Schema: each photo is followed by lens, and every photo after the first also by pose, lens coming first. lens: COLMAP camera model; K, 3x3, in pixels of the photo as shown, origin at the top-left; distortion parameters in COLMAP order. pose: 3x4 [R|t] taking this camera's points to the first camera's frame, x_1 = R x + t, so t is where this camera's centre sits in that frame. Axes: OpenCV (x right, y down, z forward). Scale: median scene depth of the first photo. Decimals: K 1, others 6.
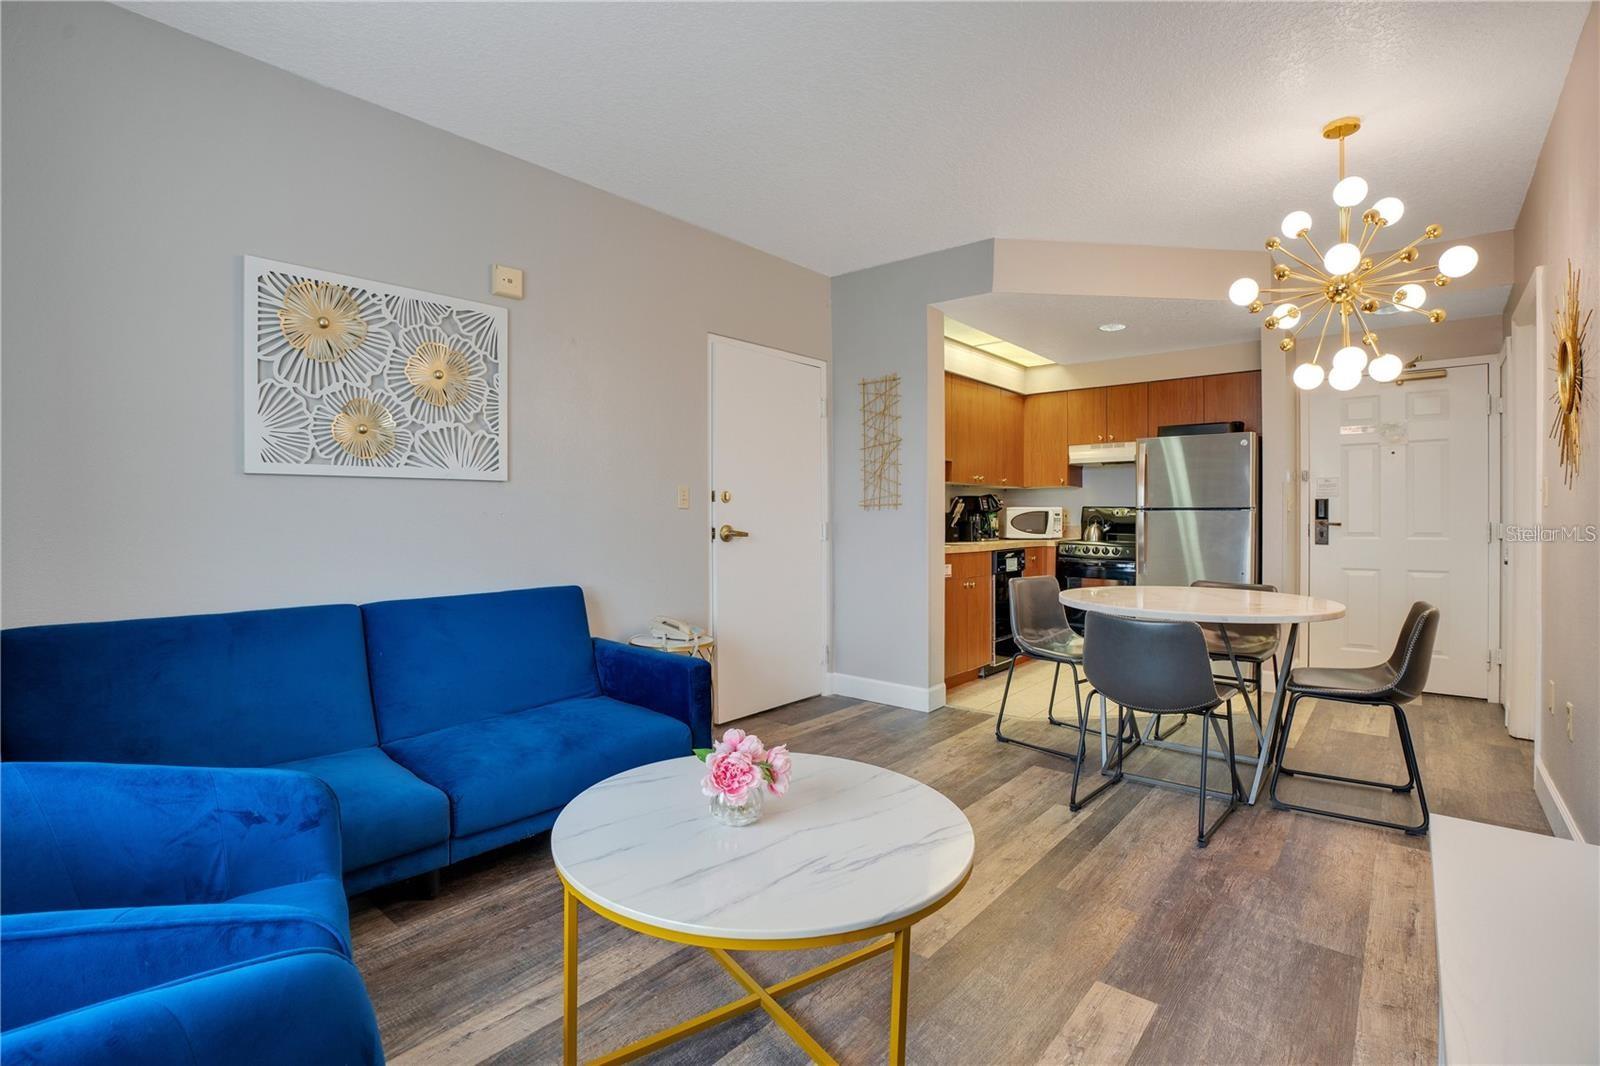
lens RADIAL K [[760.1, 0, 802.3], [0, 760.1, 518.7], [0, 0, 1]] dist [-0.055487, 0.018533]
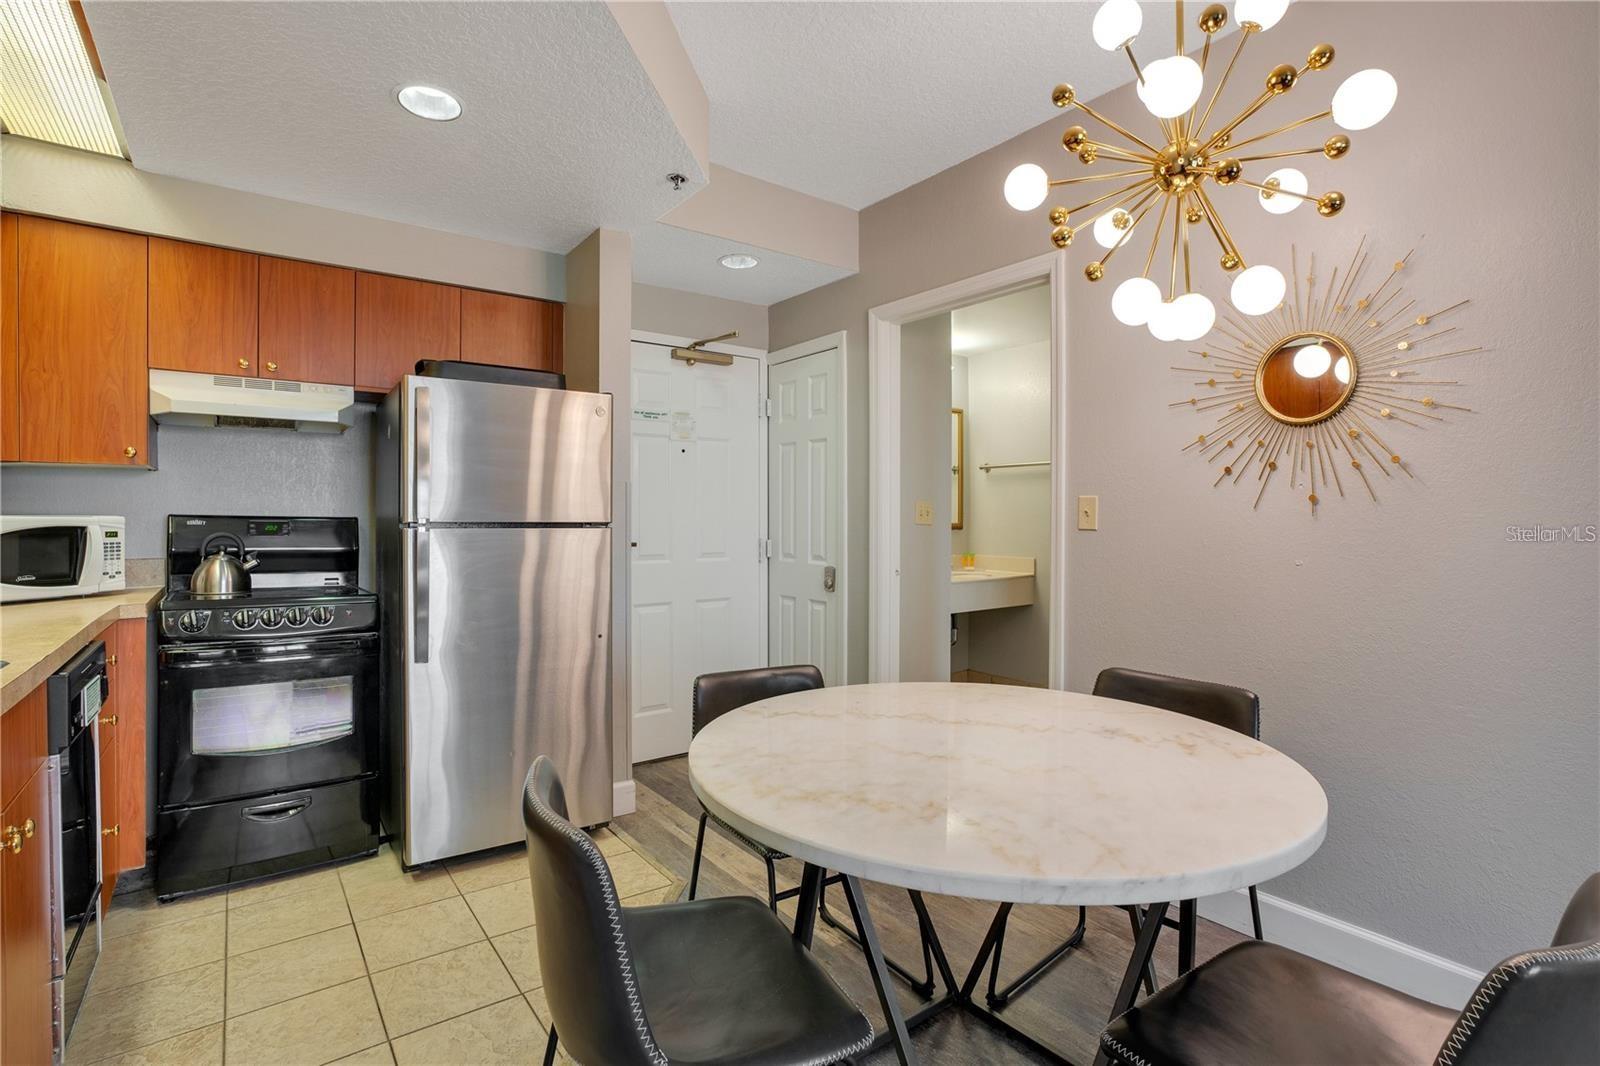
lens RADIAL K [[760.1, 0, 805.8], [0, 760.1, 527.1], [0, 0, 1]] dist [-0.055487, 0.018533]
pose [[0.231637, -0.011520, 0.972734, 0.046866], [-0.003202, 0.999915, 0.012605, -0.017782], [-0.972797, -0.006035, 0.231581, 0.622953]]
